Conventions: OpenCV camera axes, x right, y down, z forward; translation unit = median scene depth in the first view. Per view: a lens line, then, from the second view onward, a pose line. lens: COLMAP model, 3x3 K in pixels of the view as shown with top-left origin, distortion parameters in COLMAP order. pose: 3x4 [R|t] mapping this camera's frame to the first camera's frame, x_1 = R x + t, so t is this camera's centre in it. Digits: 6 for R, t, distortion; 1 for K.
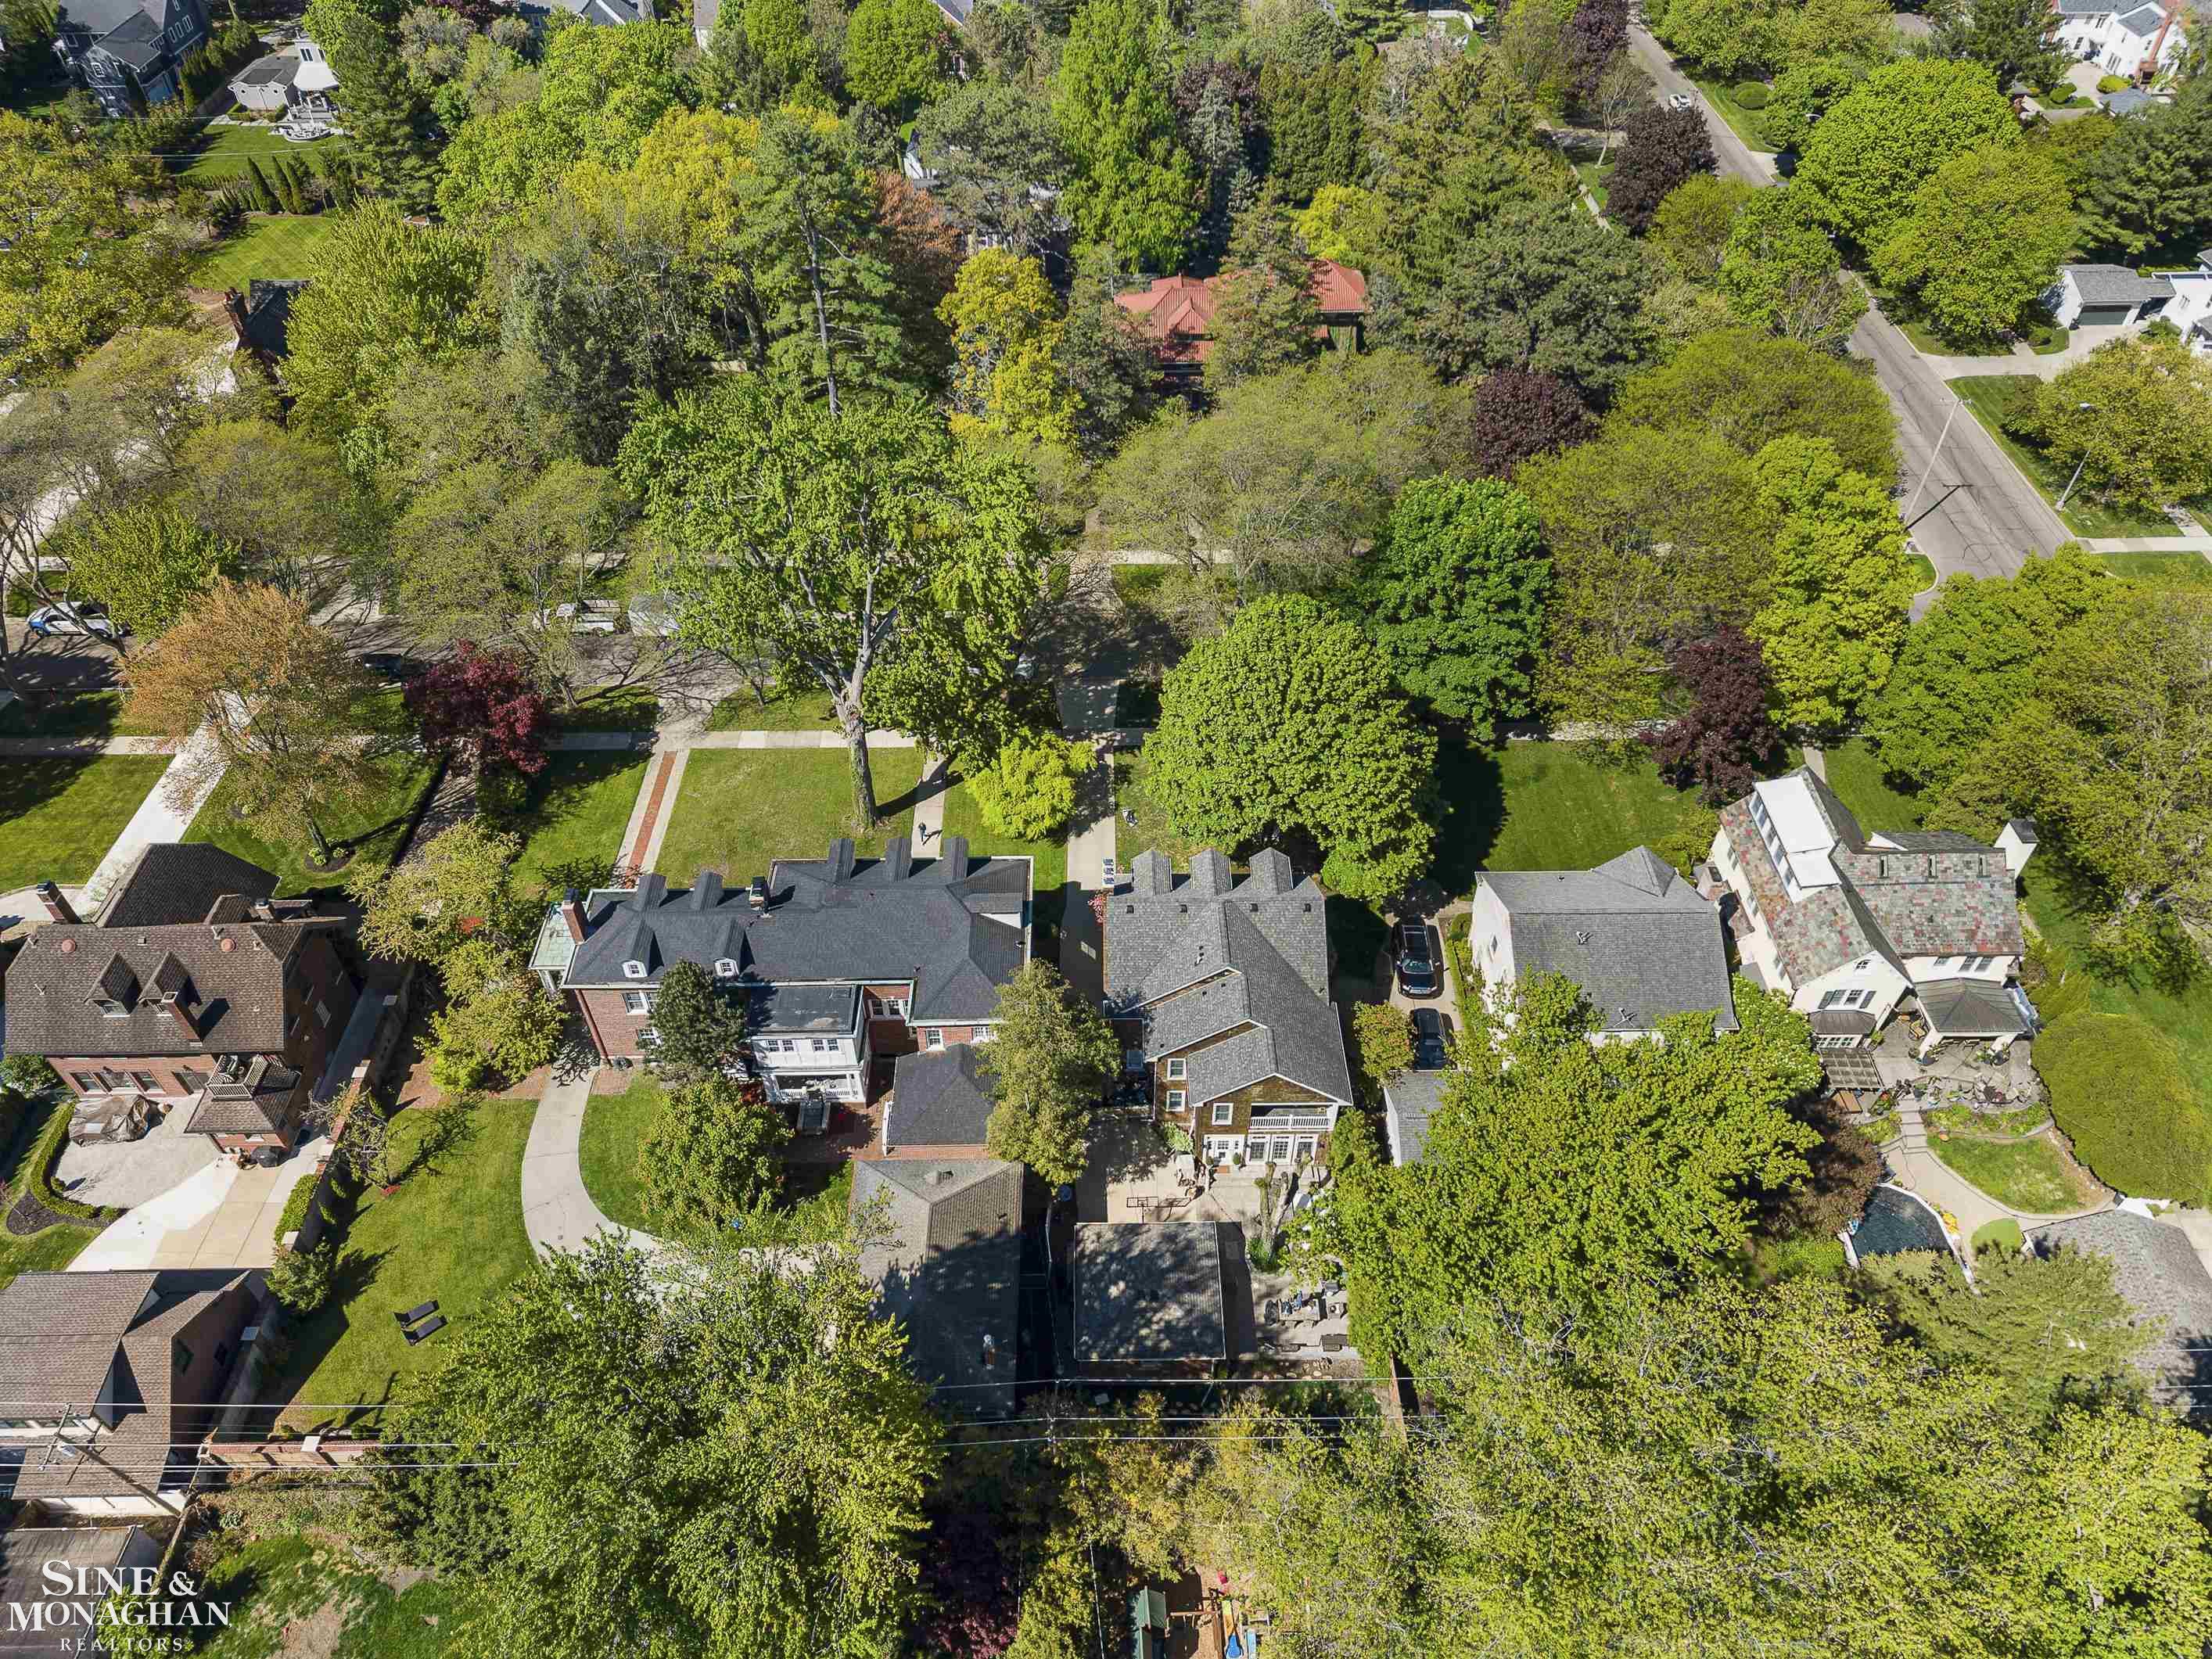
lens RADIAL K [[1553.2, 0, 1101.2], [0, 1553.2, 829.4], [0, 0, 1]] dist [0.038970, -0.019701]
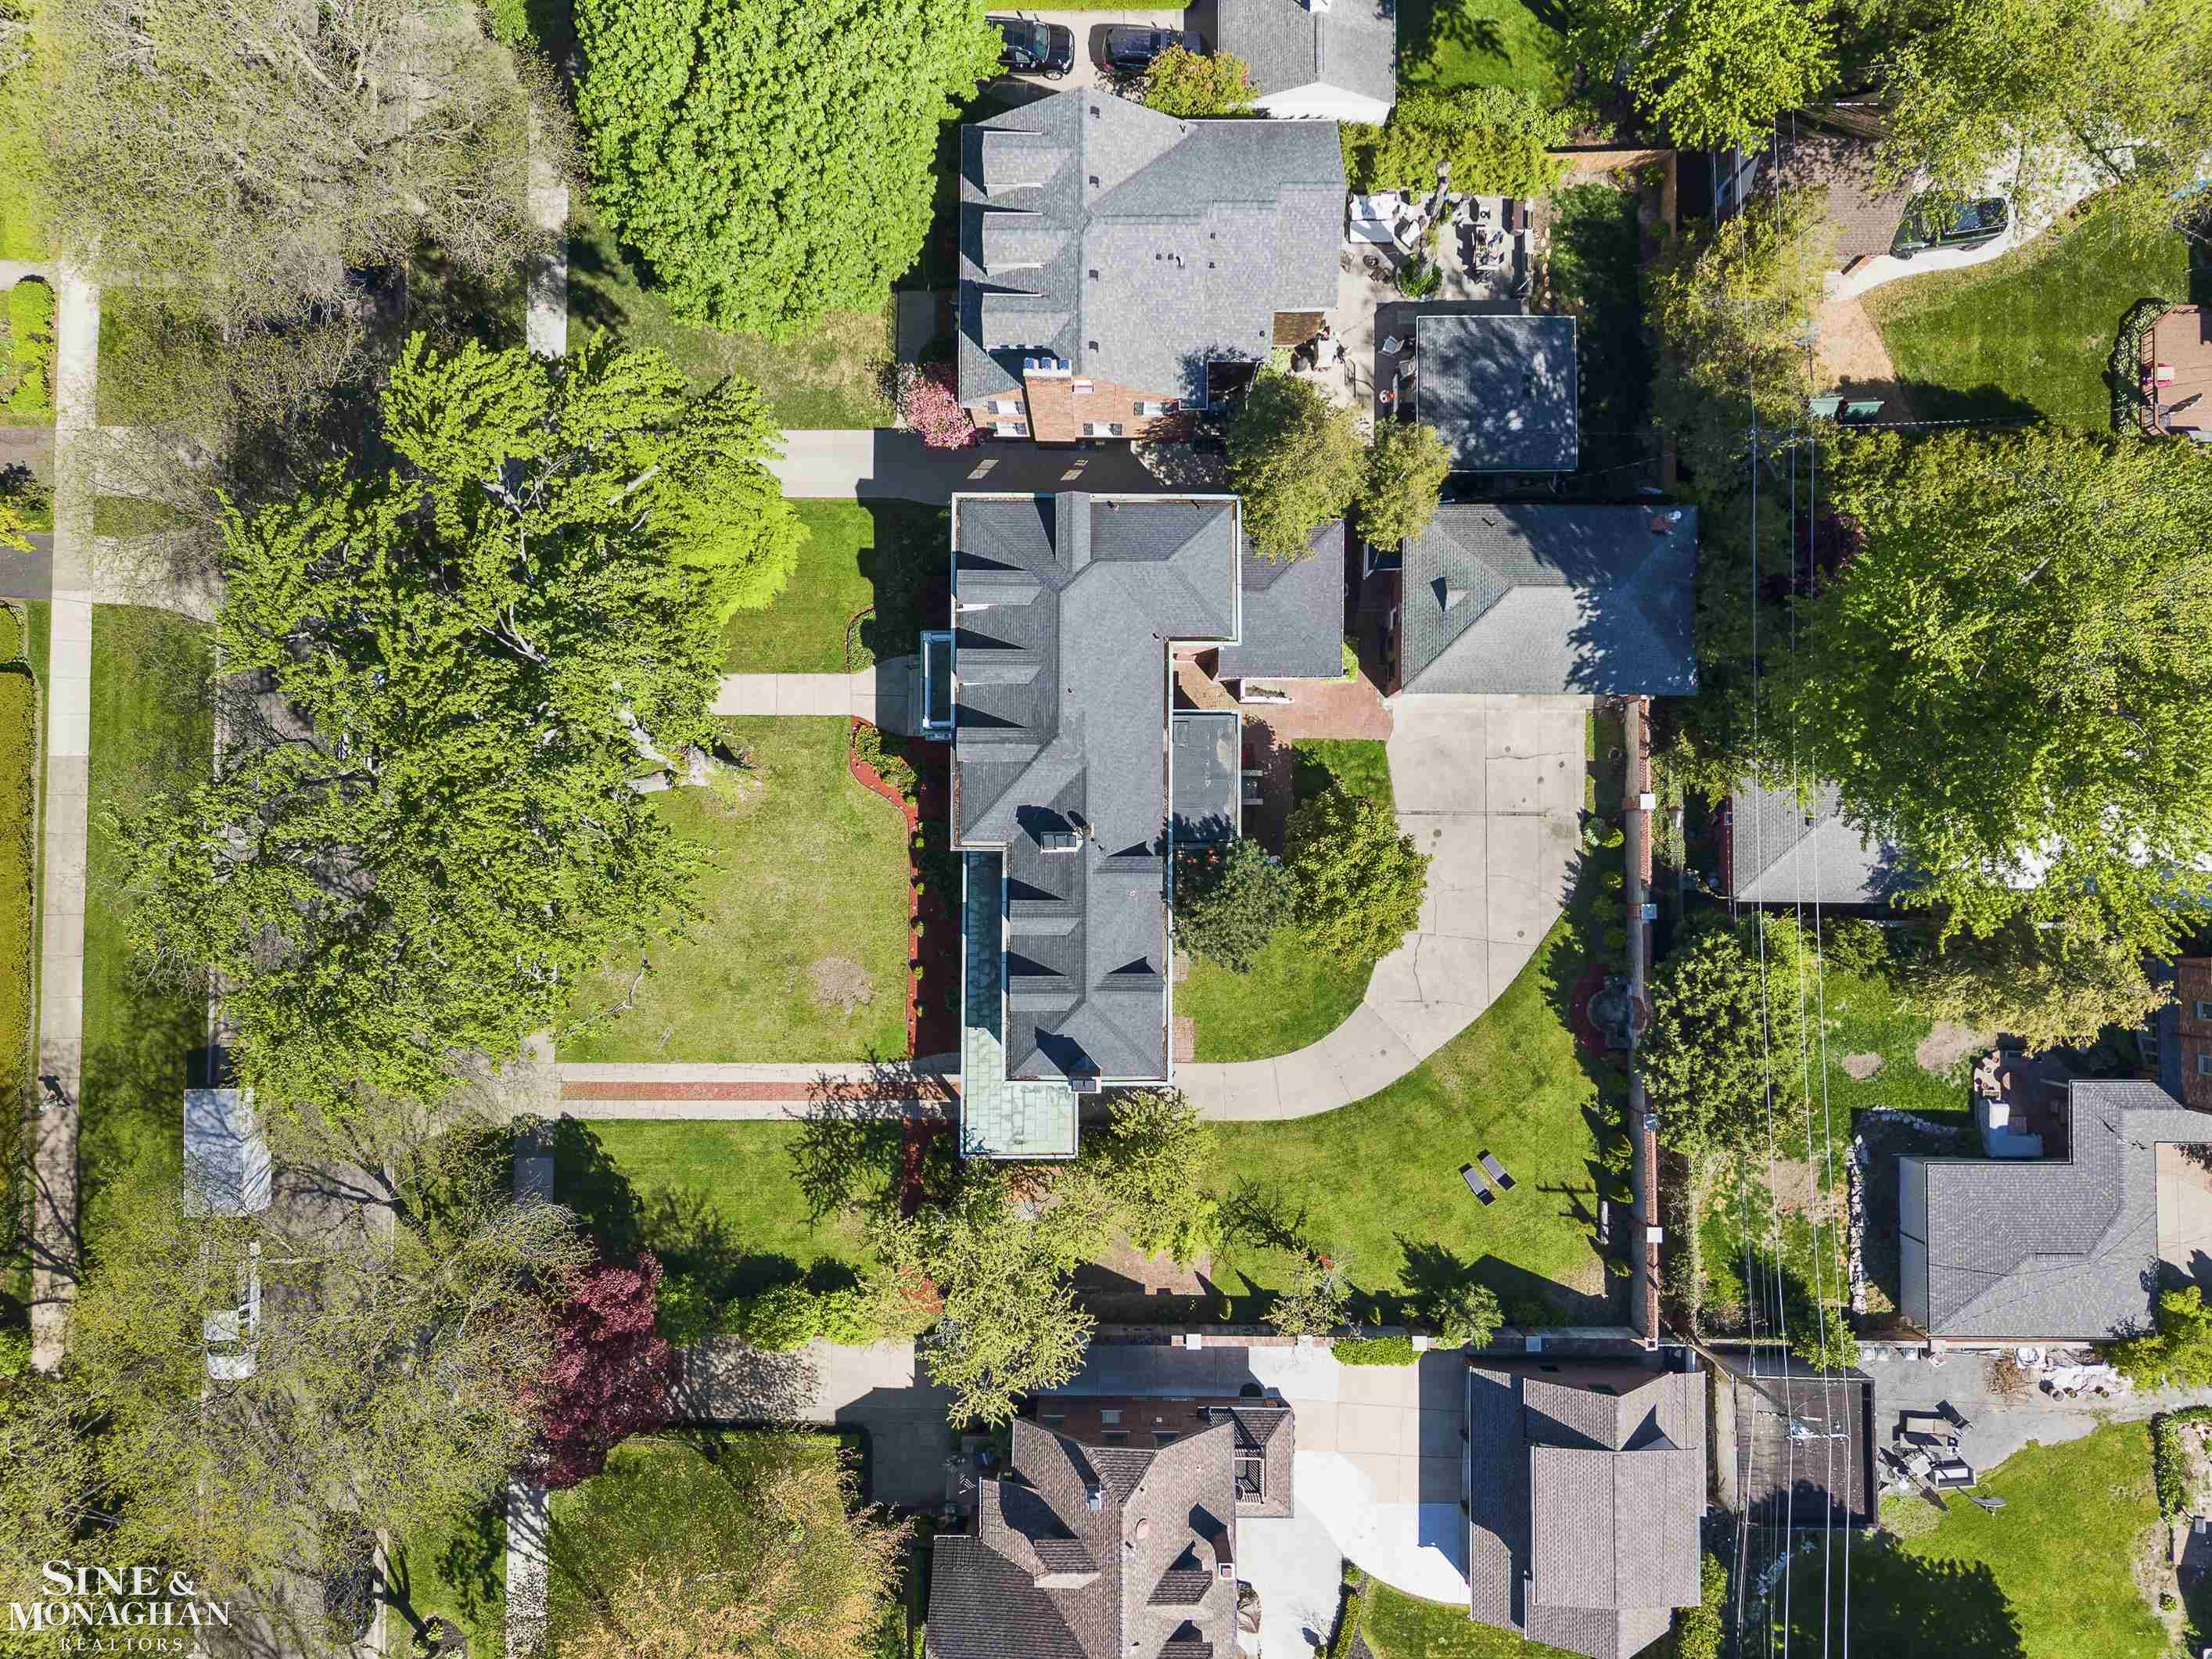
lens RADIAL K [[1553.2, 0, 1105.0], [0, 1553.2, 826.6], [0, 0, 1]] dist [0.038970, -0.019701]
pose [[0.008421, -0.999003, 0.043849, -0.257408], [0.696484, 0.037324, 0.716601, -0.502085], [-0.717523, 0.024506, 0.696104, 0.491039]]
